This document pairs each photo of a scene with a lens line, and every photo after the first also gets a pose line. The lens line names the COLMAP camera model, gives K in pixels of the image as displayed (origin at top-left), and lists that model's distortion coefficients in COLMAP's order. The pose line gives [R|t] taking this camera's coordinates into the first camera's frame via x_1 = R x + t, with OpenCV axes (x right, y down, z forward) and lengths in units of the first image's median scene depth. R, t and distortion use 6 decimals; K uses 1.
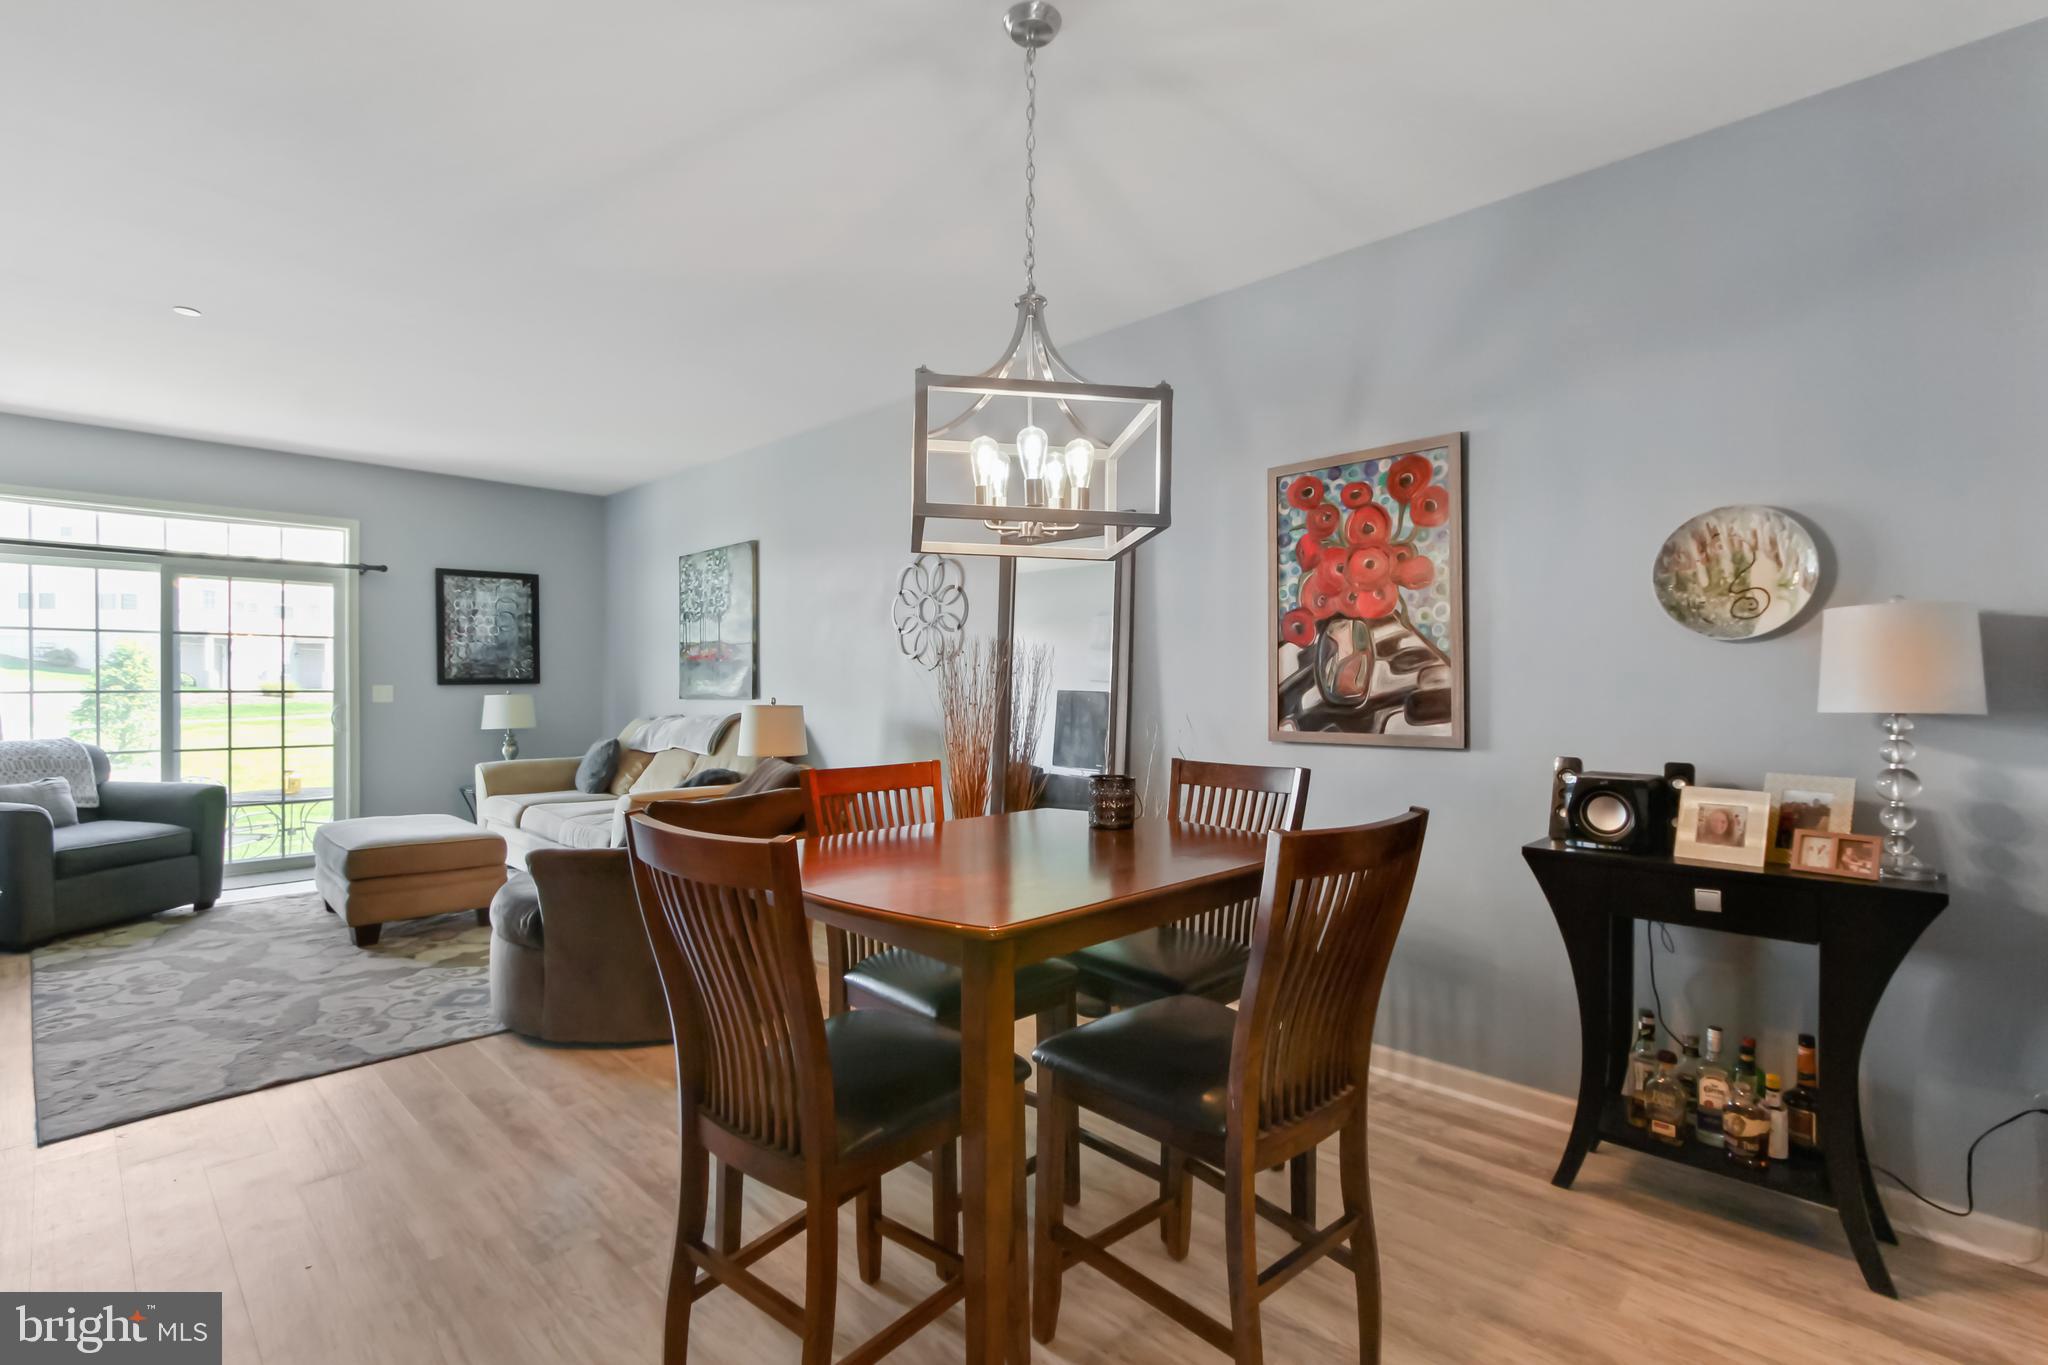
lens RADIAL K [[949.3, 0, 1035.3], [0, 949.3, 690.0], [0, 0, 1]] dist [-0.002952, 0.002861]
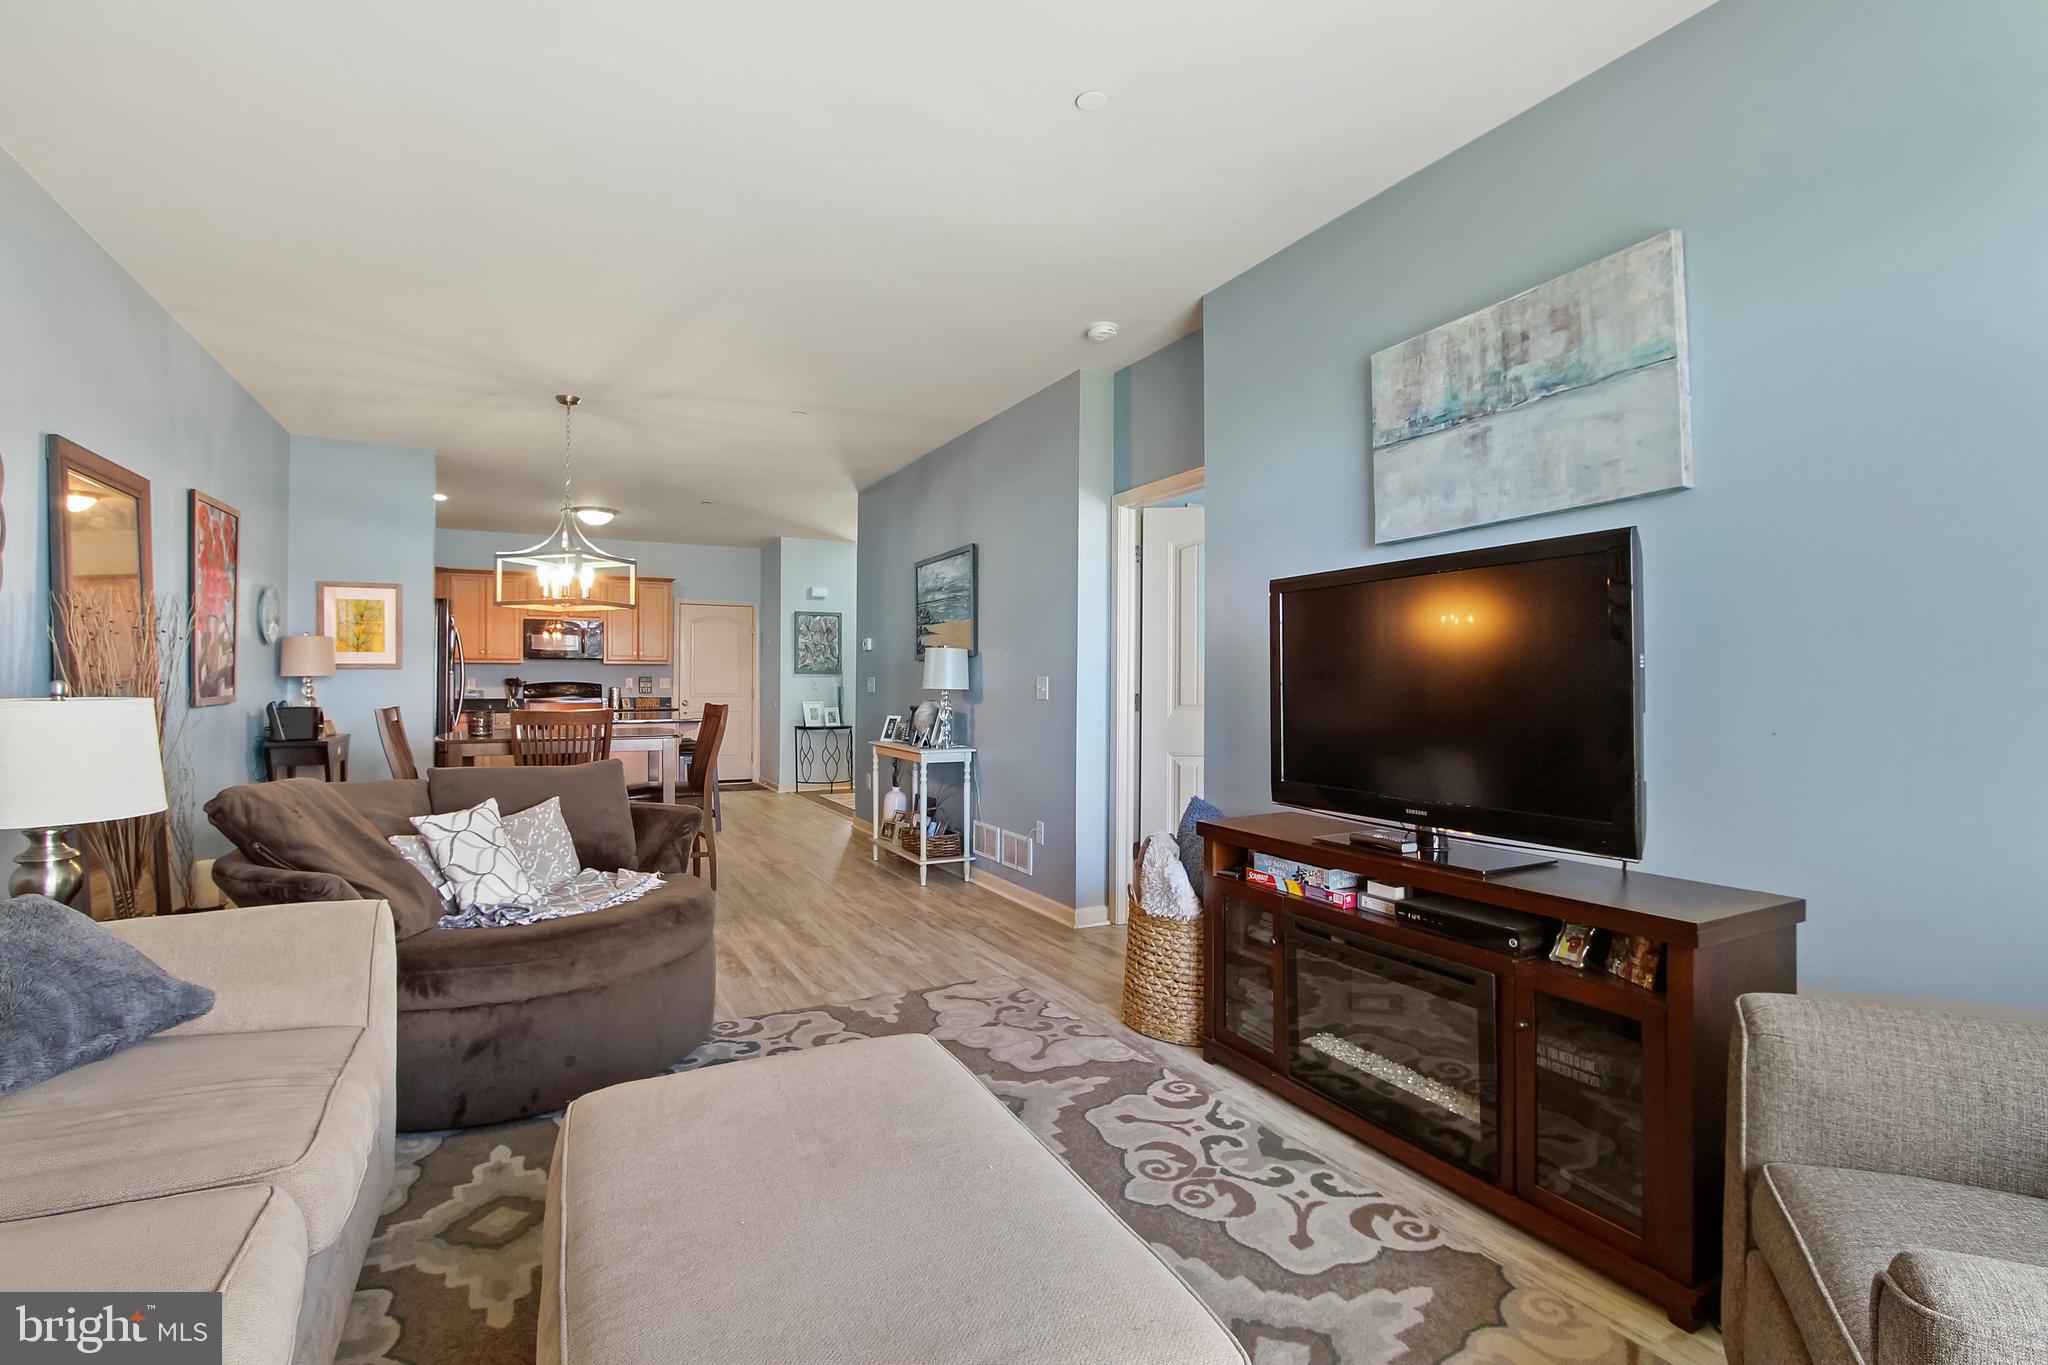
lens RADIAL K [[949.3, 0, 1026.1], [0, 949.3, 667.8], [0, 0, 1]] dist [-0.002952, 0.002861]
pose [[-0.950284, -0.002137, 0.311377, -0.786557], [-0.003121, 0.999992, -0.002663, 0.000631], [-0.311369, -0.003503, -0.950283, 1.225010]]
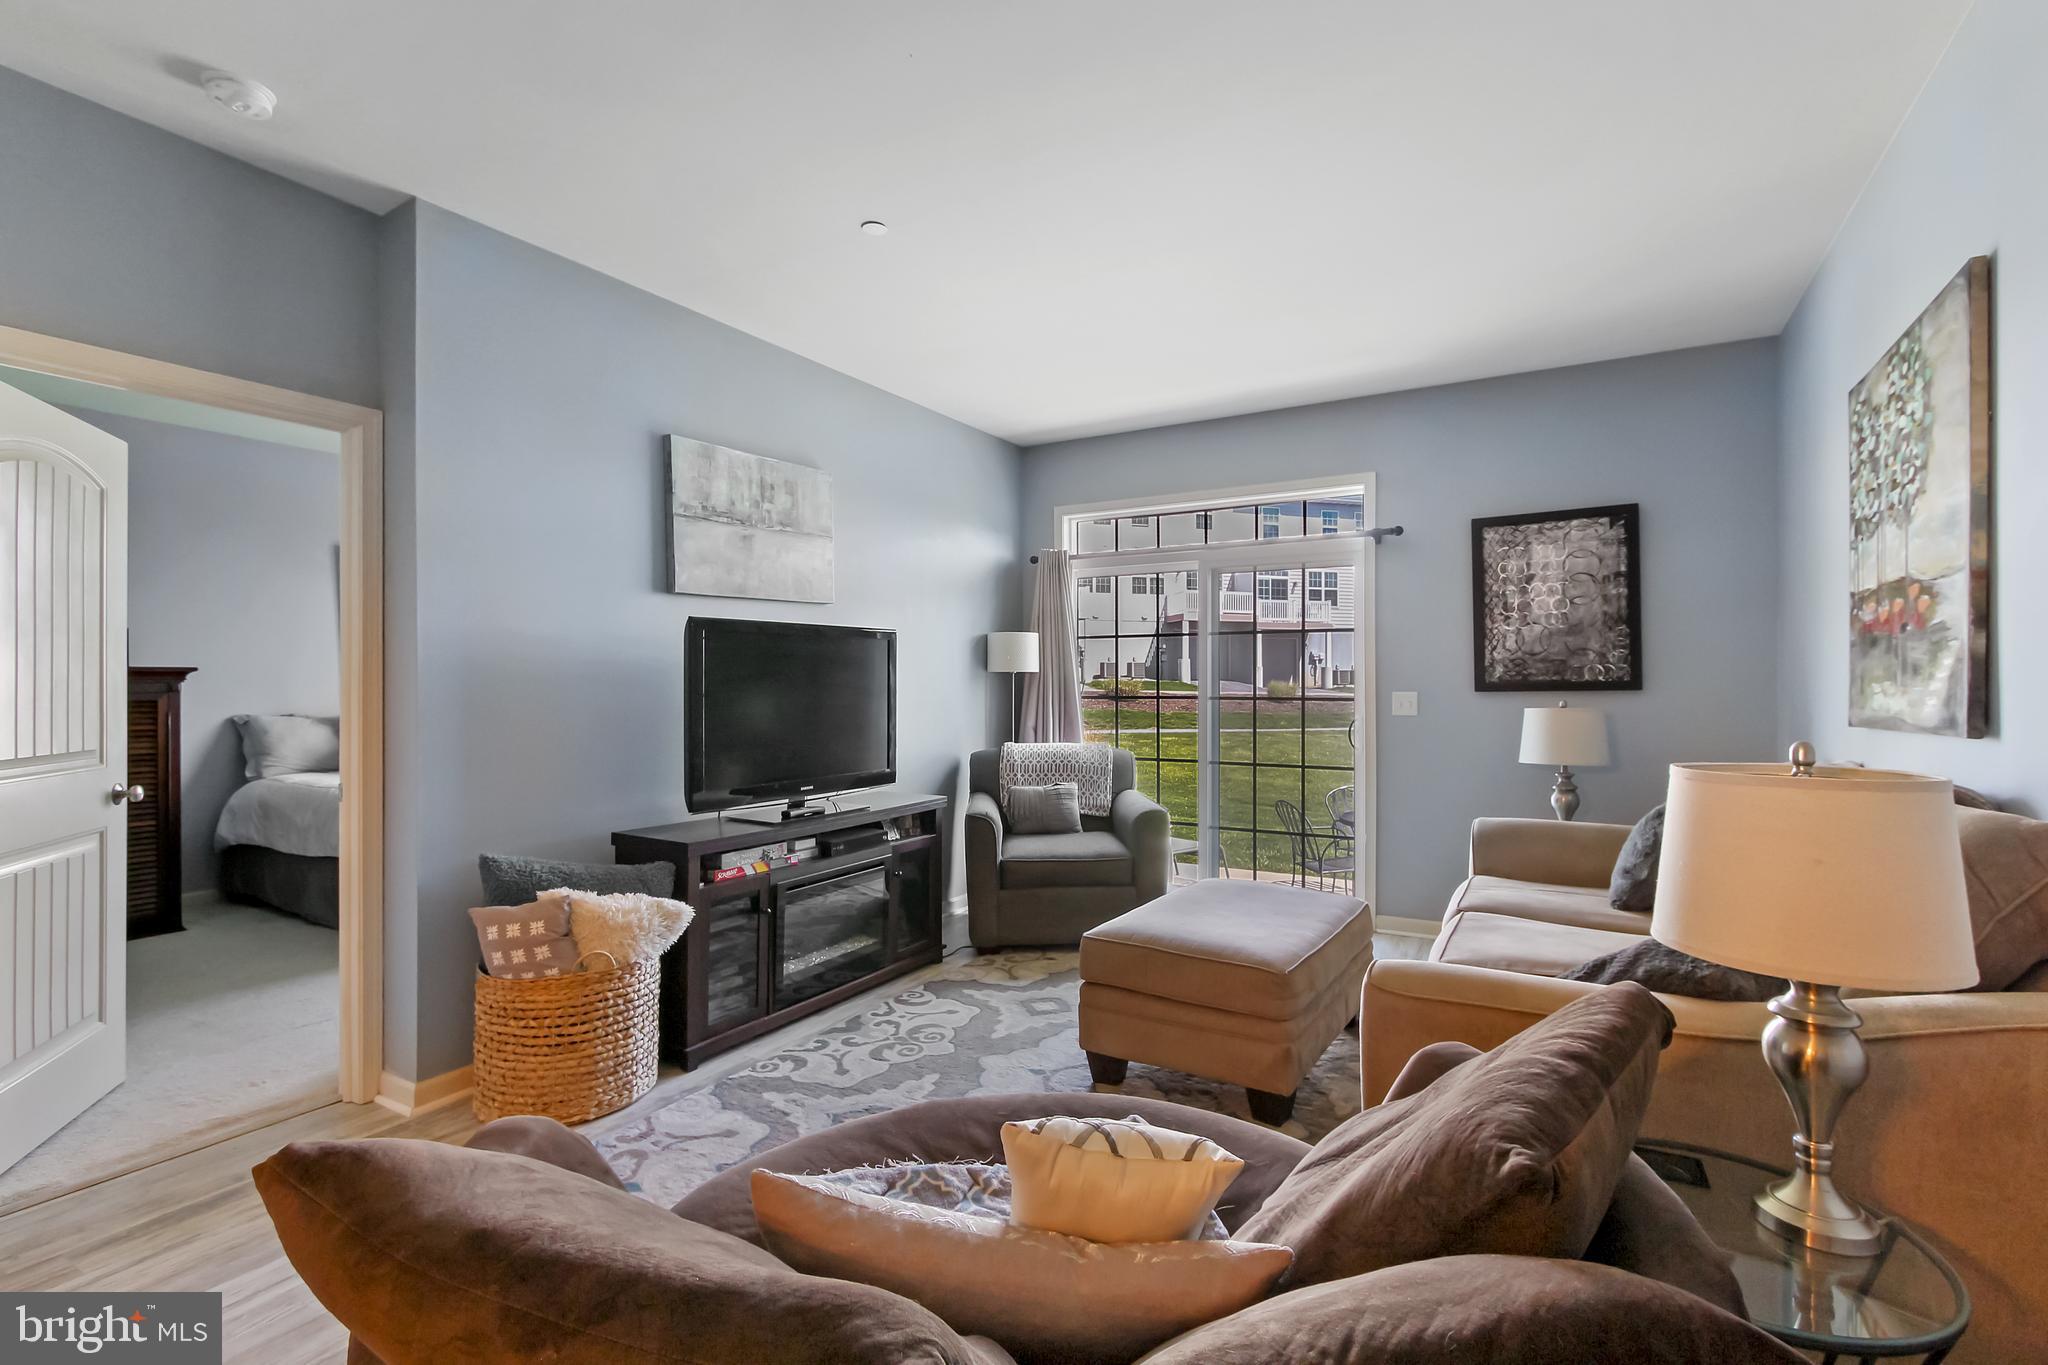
lens RADIAL K [[949.3, 0, 1016.5], [0, 949.3, 684.6], [0, 0, 1]] dist [-0.002952, 0.002861]
pose [[0.231685, -0.003821, -0.972783, -0.061759], [-0.006276, 0.999966, -0.005422, -0.006040], [0.972771, 0.007361, 0.231653, 0.691997]]
